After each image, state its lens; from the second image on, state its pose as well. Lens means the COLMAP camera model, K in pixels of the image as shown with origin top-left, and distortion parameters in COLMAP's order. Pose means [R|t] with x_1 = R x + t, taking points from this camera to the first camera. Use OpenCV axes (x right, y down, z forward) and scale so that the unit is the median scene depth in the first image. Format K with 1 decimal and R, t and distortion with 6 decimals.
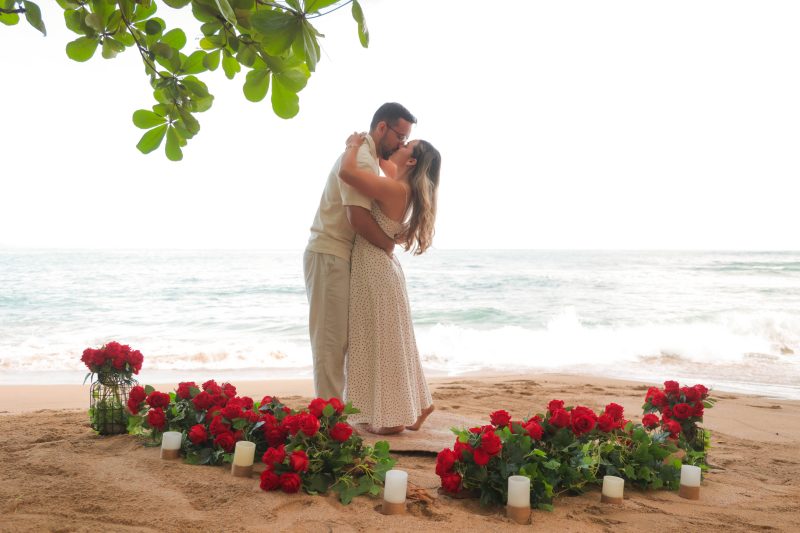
lens RADIAL K [[695.3, 0, 404.4], [0, 695.3, 265.8], [0, 0, 1]] dist [0.002229, 0.000001]
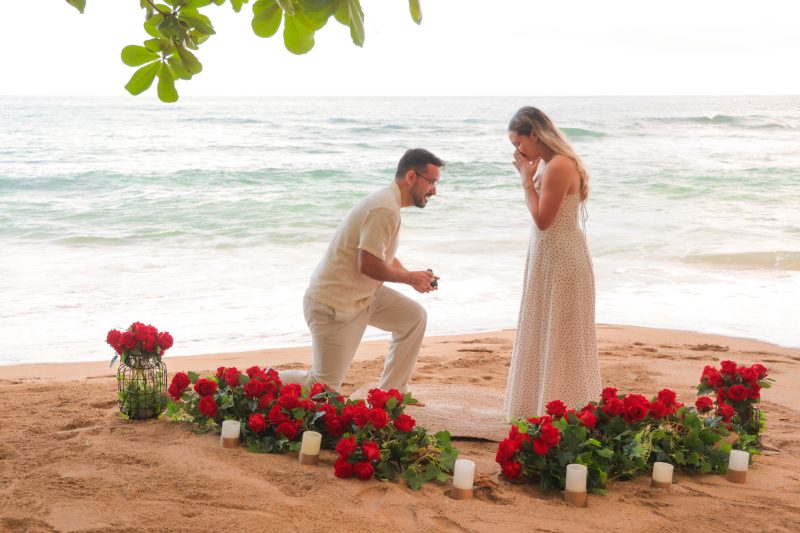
lens RADIAL K [[1043.7, 0, 368.8], [0, 1043.7, 284.6], [0, 0, 1]] dist [0.014880, 0.013559]
pose [[0.999965, -0.003297, 0.007706, -0.132196], [0.002121, 0.989006, 0.147858, -0.167961], [-0.008109, -0.147836, 0.988979, -0.439722]]
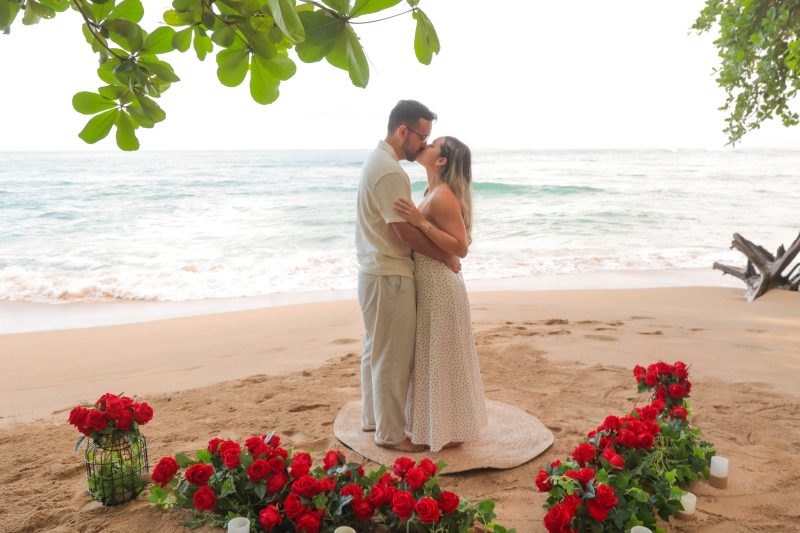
lens RADIAL K [[597.2, 0, 447.6], [0, 597.2, 247.3], [0, 0, 1]] dist [-0.001942, -0.004698]
pose [[0.947866, -0.056243, 0.313665, -0.275868], [0.014183, 0.990772, 0.134795, -0.179432], [-0.318352, -0.123319, 0.939917, 0.239182]]
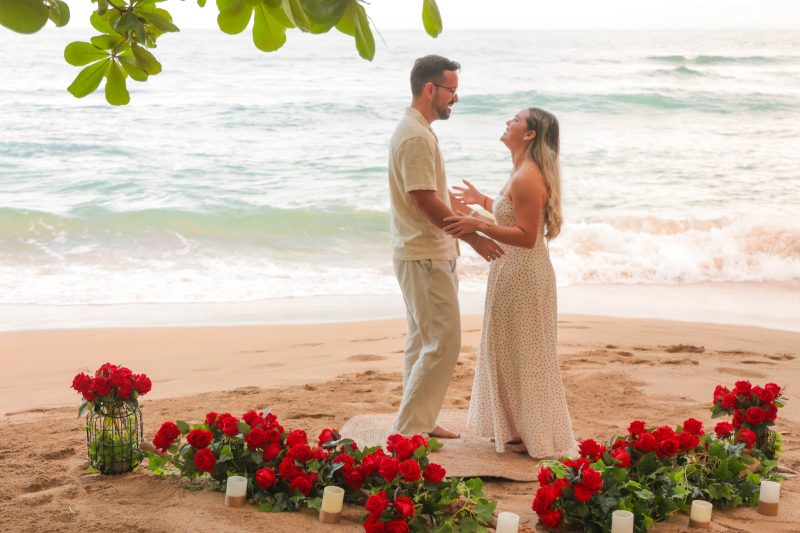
lens RADIAL K [[1193.0, 0, 401.6], [0, 1193.0, 267.1], [0, 0, 1]] dist [0.040128, -0.004871]
pose [[0.988555, -0.028881, 0.148070, -0.315995], [0.004462, 0.986672, 0.162663, -0.265346], [-0.150794, -0.160141, 0.975508, -0.480279]]
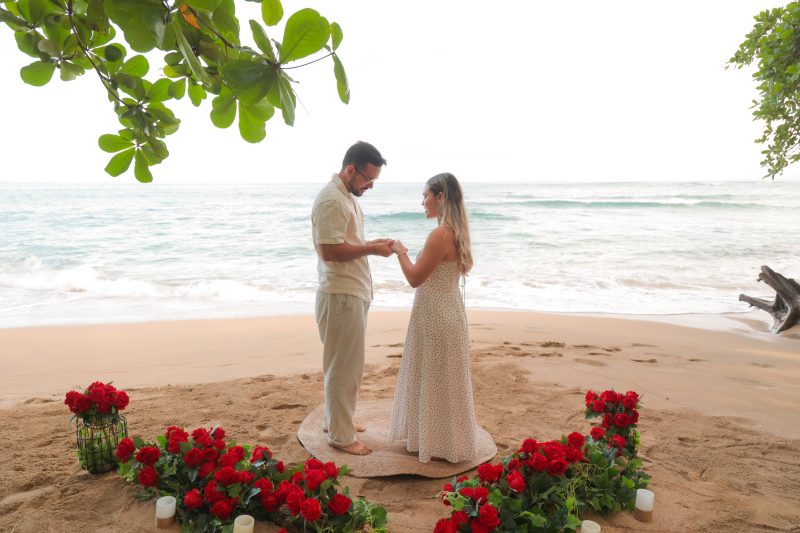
lens RADIAL K [[531.8, 0, 400.0], [0, 531.8, 266.5], [0, 0, 1]] dist [-0.005897, 0.002510]
pose [[0.991824, -0.025258, 0.125087, -0.077987], [0.009204, 0.991823, 0.127288, -0.175413], [-0.127279, -0.125096, 0.983947, 0.221797]]
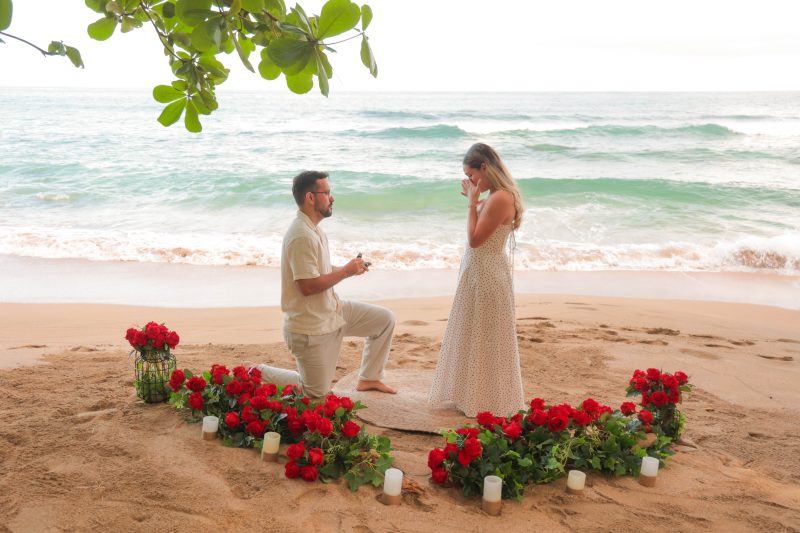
lens RADIAL K [[787.5, 0, 385.4], [0, 787.5, 270.7], [0, 0, 1]] dist [0.007179, 0.006946]
pose [[0.997923, 0.018301, -0.061761, 0.041157], [-0.006235, 0.981731, 0.190171, -0.245587], [0.064113, -0.189391, 0.979806, -0.237891]]
